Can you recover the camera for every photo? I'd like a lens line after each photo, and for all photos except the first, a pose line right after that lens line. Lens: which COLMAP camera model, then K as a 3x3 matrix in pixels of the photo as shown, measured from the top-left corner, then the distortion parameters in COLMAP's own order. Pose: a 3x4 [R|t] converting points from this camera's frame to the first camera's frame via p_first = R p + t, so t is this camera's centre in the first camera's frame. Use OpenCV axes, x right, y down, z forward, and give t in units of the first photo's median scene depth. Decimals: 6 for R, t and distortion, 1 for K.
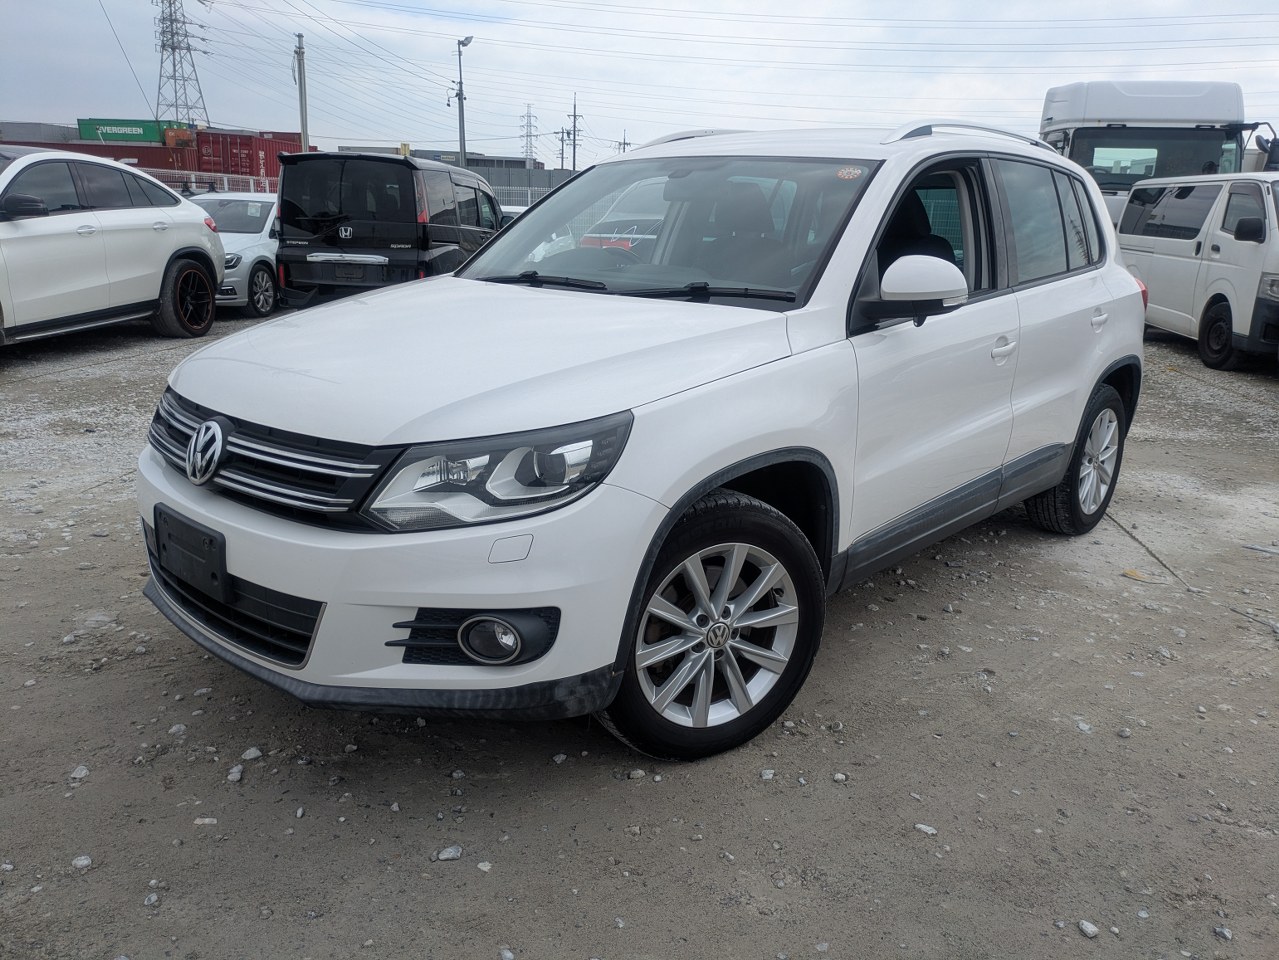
lens RADIAL K [[967.4, 0, 642.7], [0, 967.4, 504.2], [0, 0, 1]] dist [0.018777, -0.001639]
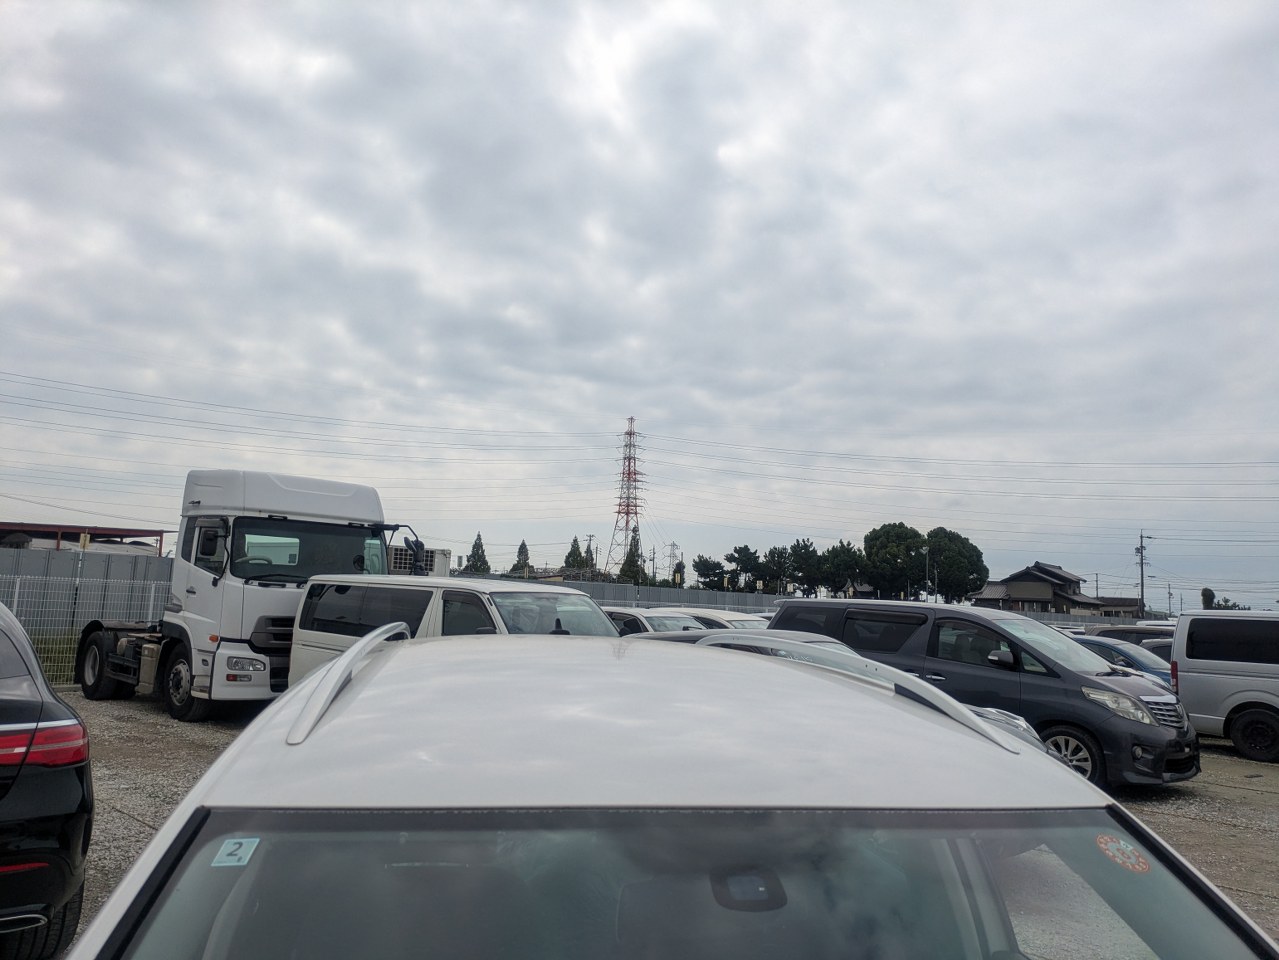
lens RADIAL K [[958.7, 0, 636.8], [0, 958.7, 495.9], [0, 0, 1]] dist [0.049136, -0.048932]
pose [[0.586729, 0.082396, 0.805581, -0.072050], [0.206982, 0.946505, -0.247561, -0.103463], [-0.782884, 0.311992, 0.538288, 0.212583]]
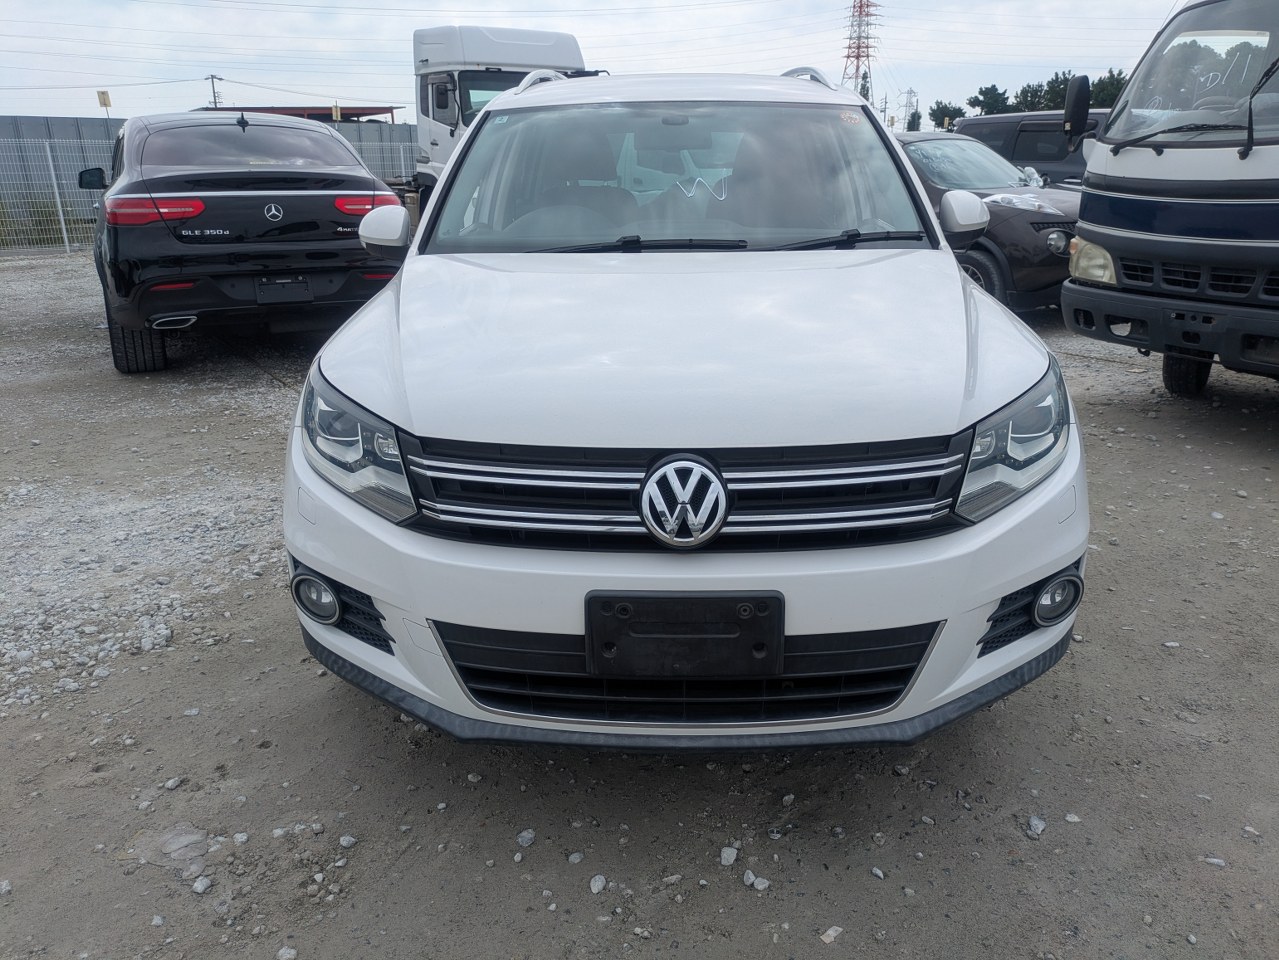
lens RADIAL K [[967.4, 0, 642.7], [0, 967.4, 504.2], [0, 0, 1]] dist [0.018777, -0.001639]
pose [[0.747724, -0.254557, 0.613278, -0.174214], [0.221268, 0.966330, 0.131326, -0.029416], [-0.626059, 0.037503, 0.778874, 0.080510]]
